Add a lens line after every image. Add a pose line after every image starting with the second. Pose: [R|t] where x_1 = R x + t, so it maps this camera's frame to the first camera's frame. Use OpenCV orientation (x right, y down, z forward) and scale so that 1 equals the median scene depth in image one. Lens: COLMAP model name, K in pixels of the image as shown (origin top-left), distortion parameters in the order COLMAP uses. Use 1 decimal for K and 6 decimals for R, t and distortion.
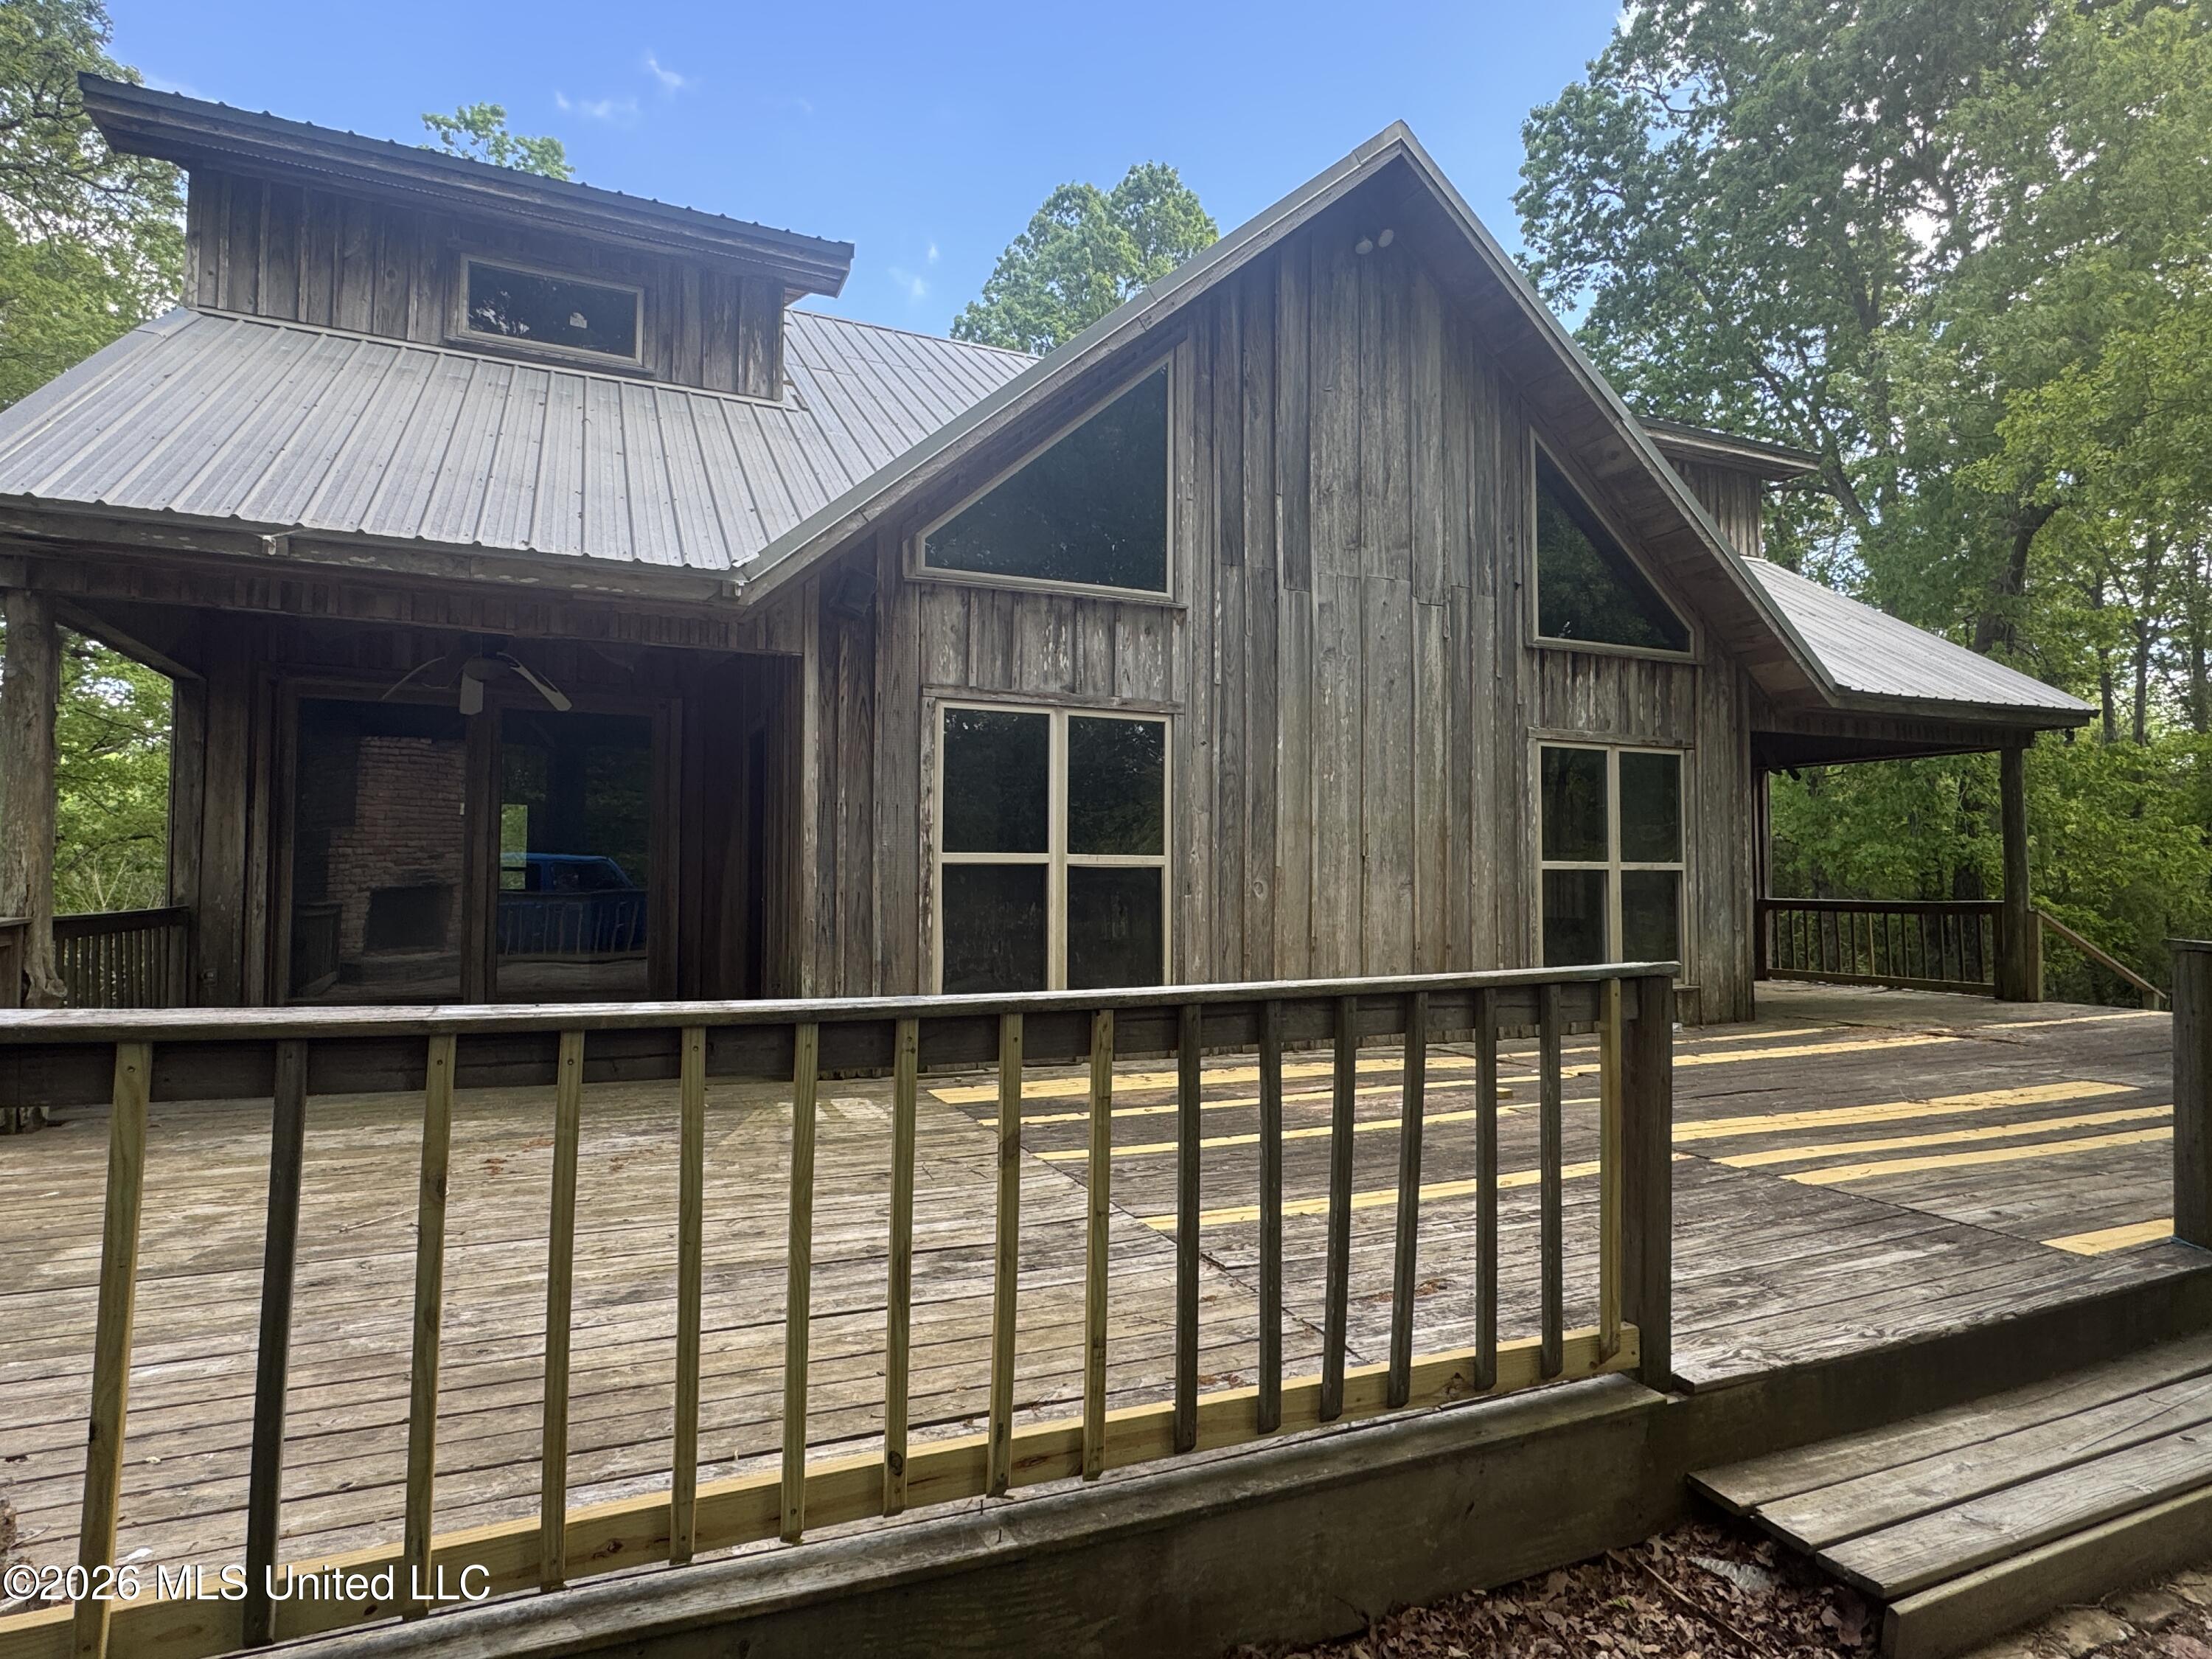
lens RADIAL K [[1231.6, 0, 1101.4], [0, 1231.6, 819.1], [0, 0, 1]] dist [-0.008788, 0.000443]
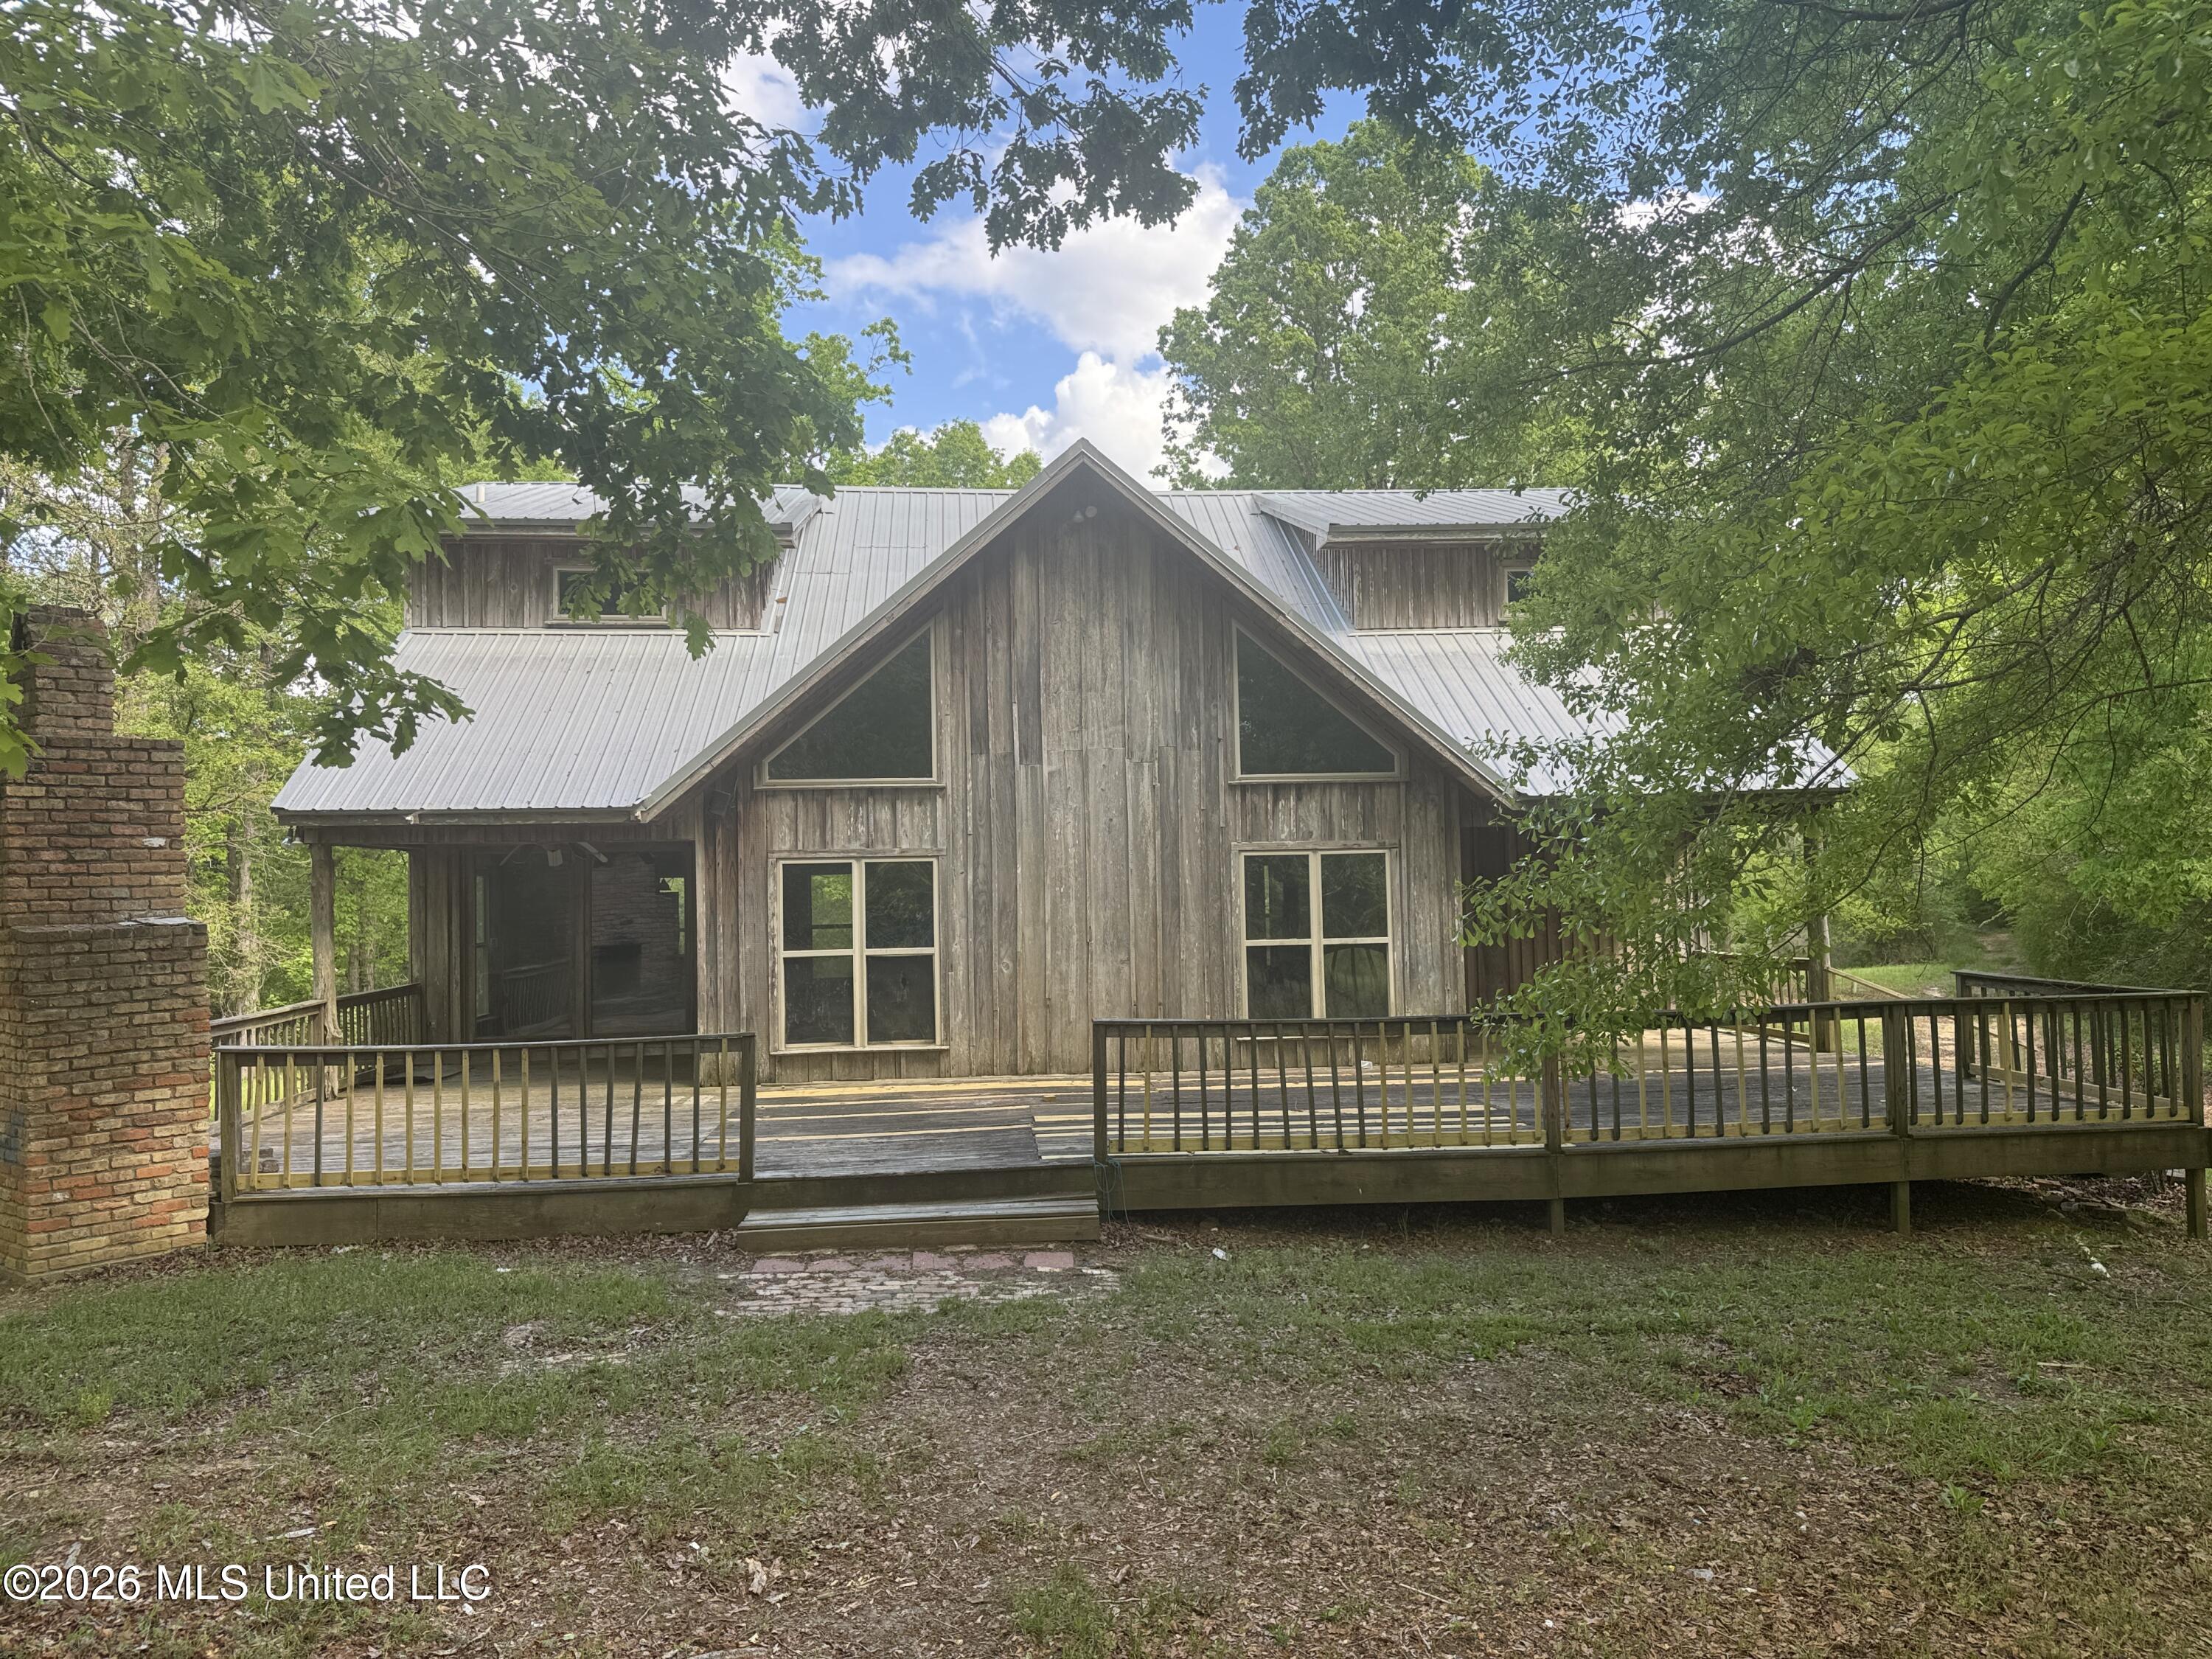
lens RADIAL K [[1539.9, 0, 1108.0], [0, 1539.9, 830.0], [0, 0, 1]] dist [0.050124, -0.000134]
pose [[0.950679, -0.033012, -0.308413, 0.858507], [0.038975, 0.999153, 0.013191, -0.134717], [0.307717, -0.024561, 0.951161, -0.778167]]
